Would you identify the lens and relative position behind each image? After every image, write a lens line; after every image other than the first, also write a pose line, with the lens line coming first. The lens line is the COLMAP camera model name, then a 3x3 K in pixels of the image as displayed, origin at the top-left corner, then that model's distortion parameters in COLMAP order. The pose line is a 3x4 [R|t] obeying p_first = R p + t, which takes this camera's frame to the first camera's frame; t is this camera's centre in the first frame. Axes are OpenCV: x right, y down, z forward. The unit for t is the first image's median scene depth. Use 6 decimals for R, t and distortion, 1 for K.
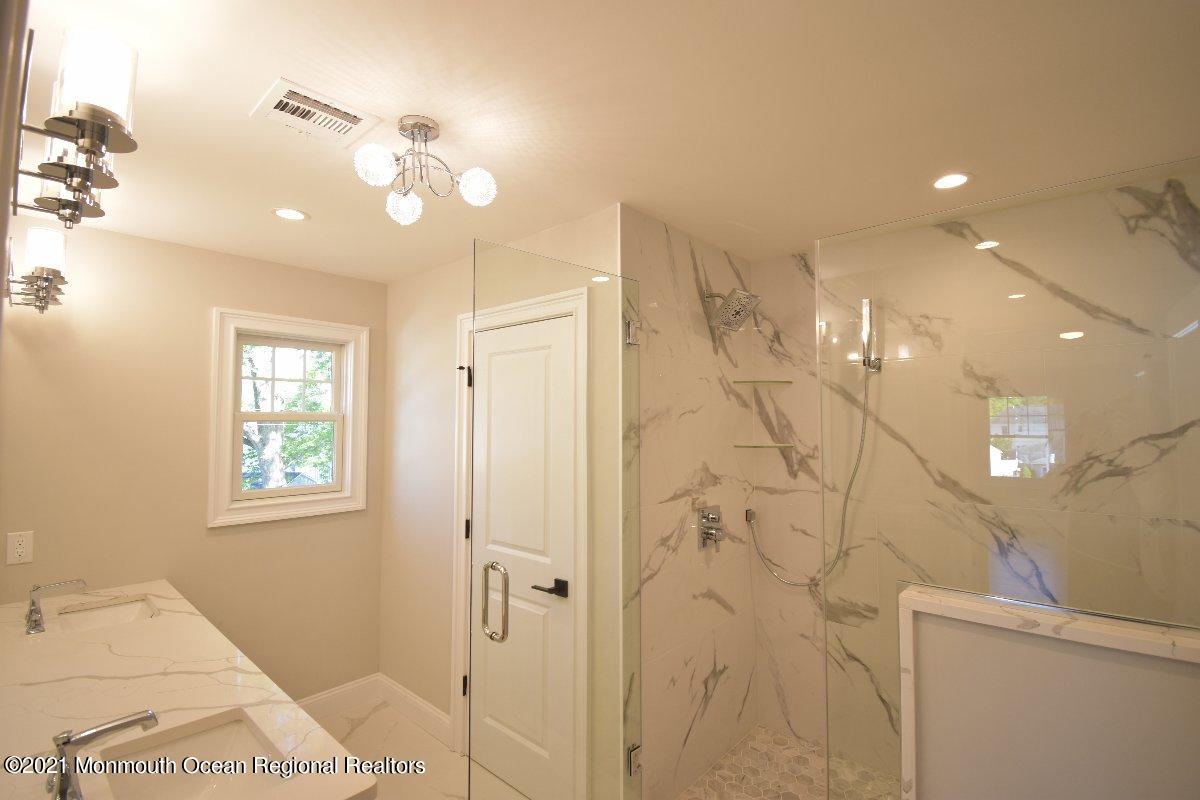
lens RADIAL K [[540.3, 0, 599.0], [0, 540.3, 398.4], [0, 0, 1]] dist [0.024052, -0.027396]
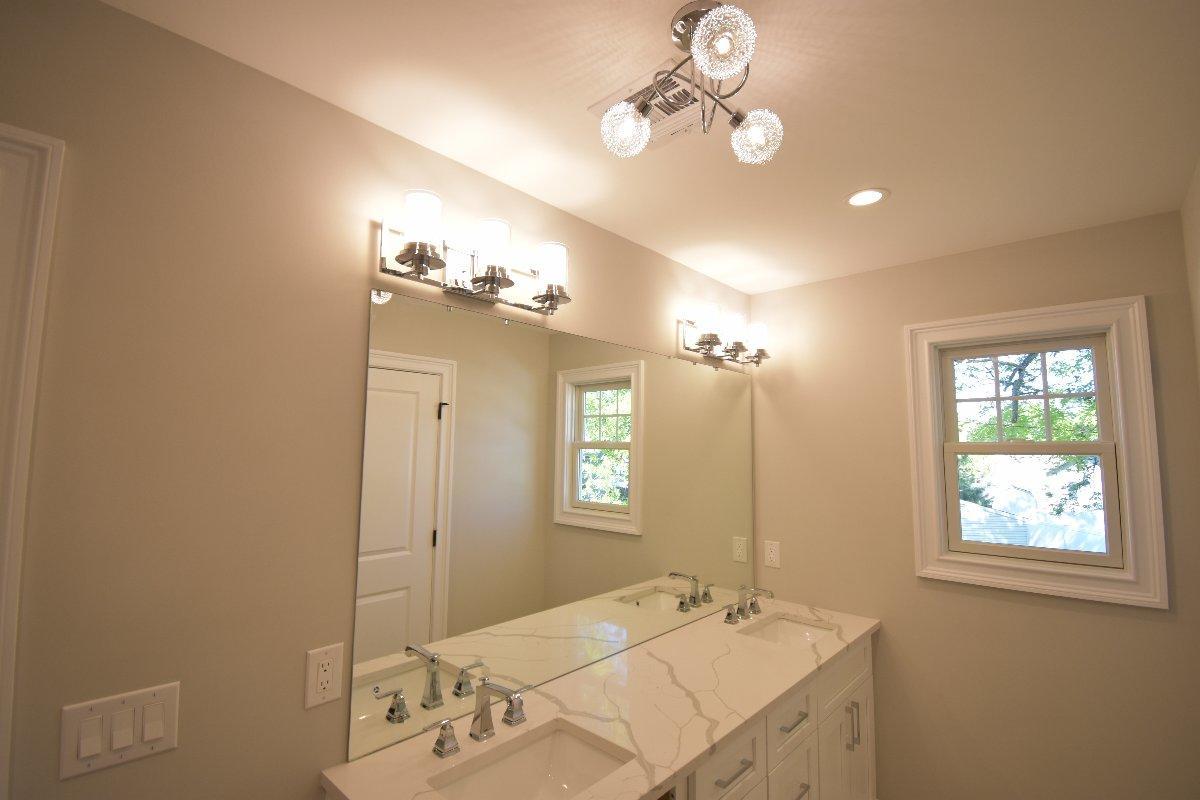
lens RADIAL K [[540.3, 0, 599.0], [0, 540.3, 398.4], [0, 0, 1]] dist [0.024052, -0.027396]
pose [[-0.004769, -0.095630, -0.995405, 0.202735], [0.035437, 0.994775, -0.095740, 0.021830], [0.999361, -0.035731, -0.001355, 0.566297]]
